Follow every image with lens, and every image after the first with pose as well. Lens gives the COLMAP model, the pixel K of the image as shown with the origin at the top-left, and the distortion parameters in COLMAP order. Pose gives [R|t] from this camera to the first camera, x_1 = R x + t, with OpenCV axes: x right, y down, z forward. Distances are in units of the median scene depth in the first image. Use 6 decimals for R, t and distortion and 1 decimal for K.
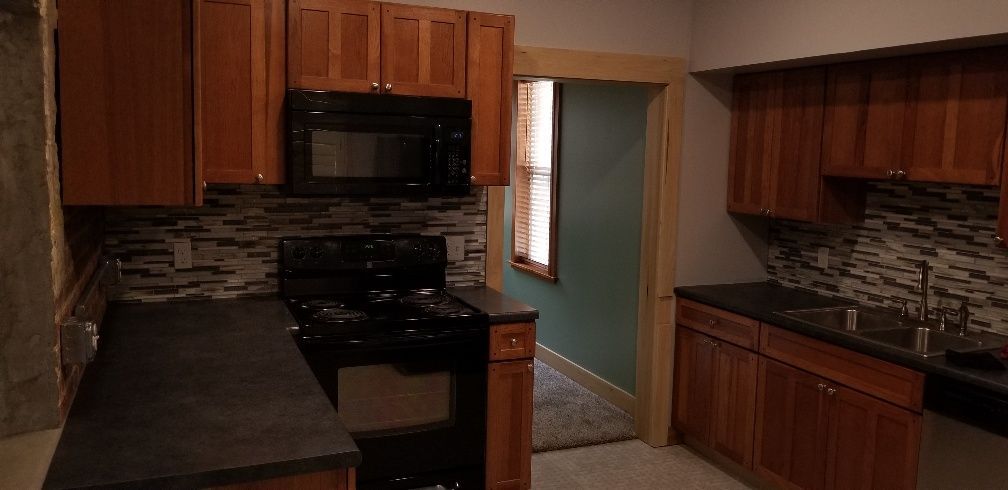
lens RADIAL K [[786.1, 0, 503.3], [0, 786.1, 239.9], [0, 0, 1]] dist [0.058585, -0.110811]
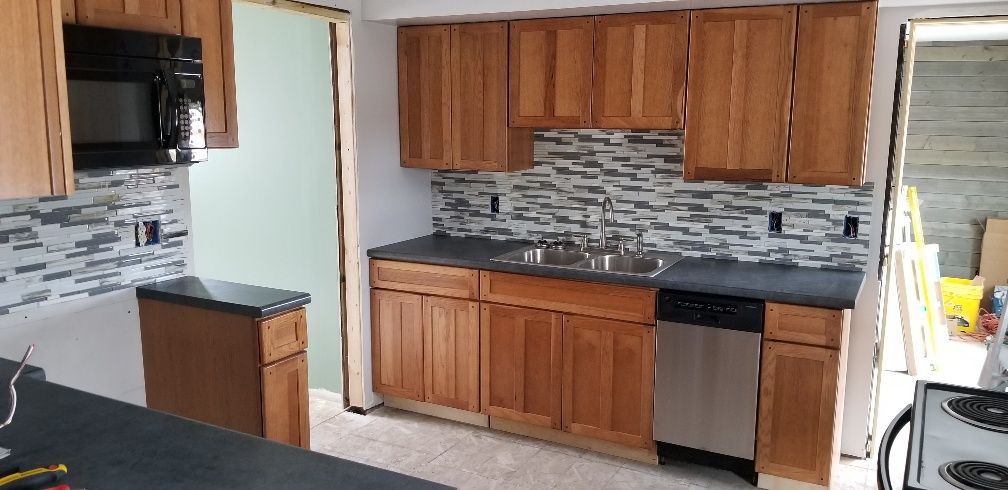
lens RADIAL K [[773.8, 0, 501.6], [0, 773.8, 247.4], [0, 0, 1]] dist [0.092952, -0.205448]
pose [[0.771985, -0.123764, 0.623476, -0.285204], [0.087299, 0.992210, 0.088867, -0.014282], [-0.629618, -0.014175, 0.776776, 0.195622]]
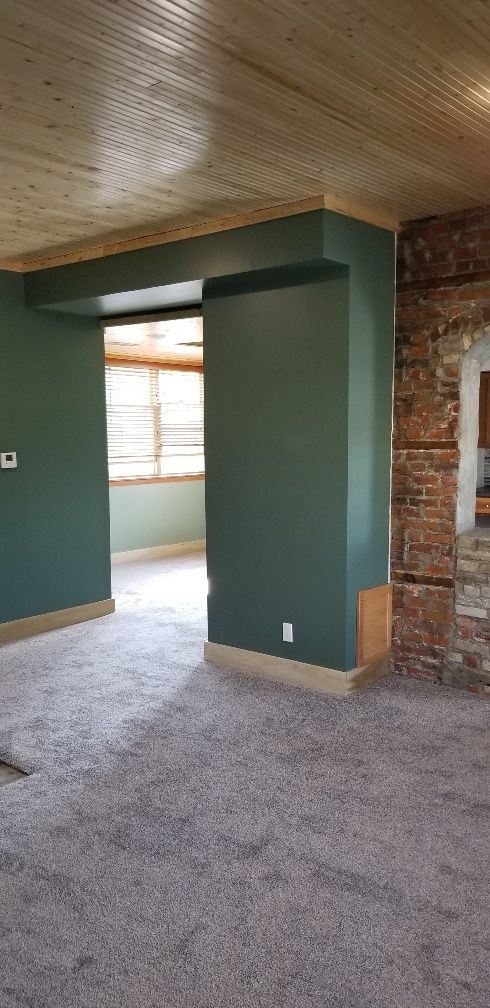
lens RADIAL K [[794.6, 0, 244.3], [0, 794.6, 520.3], [0, 0, 1]] dist [0.095941, -0.161245]
pose [[0.895733, -0.082474, 0.436875, -1.191793], [0.078702, 0.996539, 0.026764, 0.046194], [-0.437571, 0.010410, 0.899124, -0.497993]]
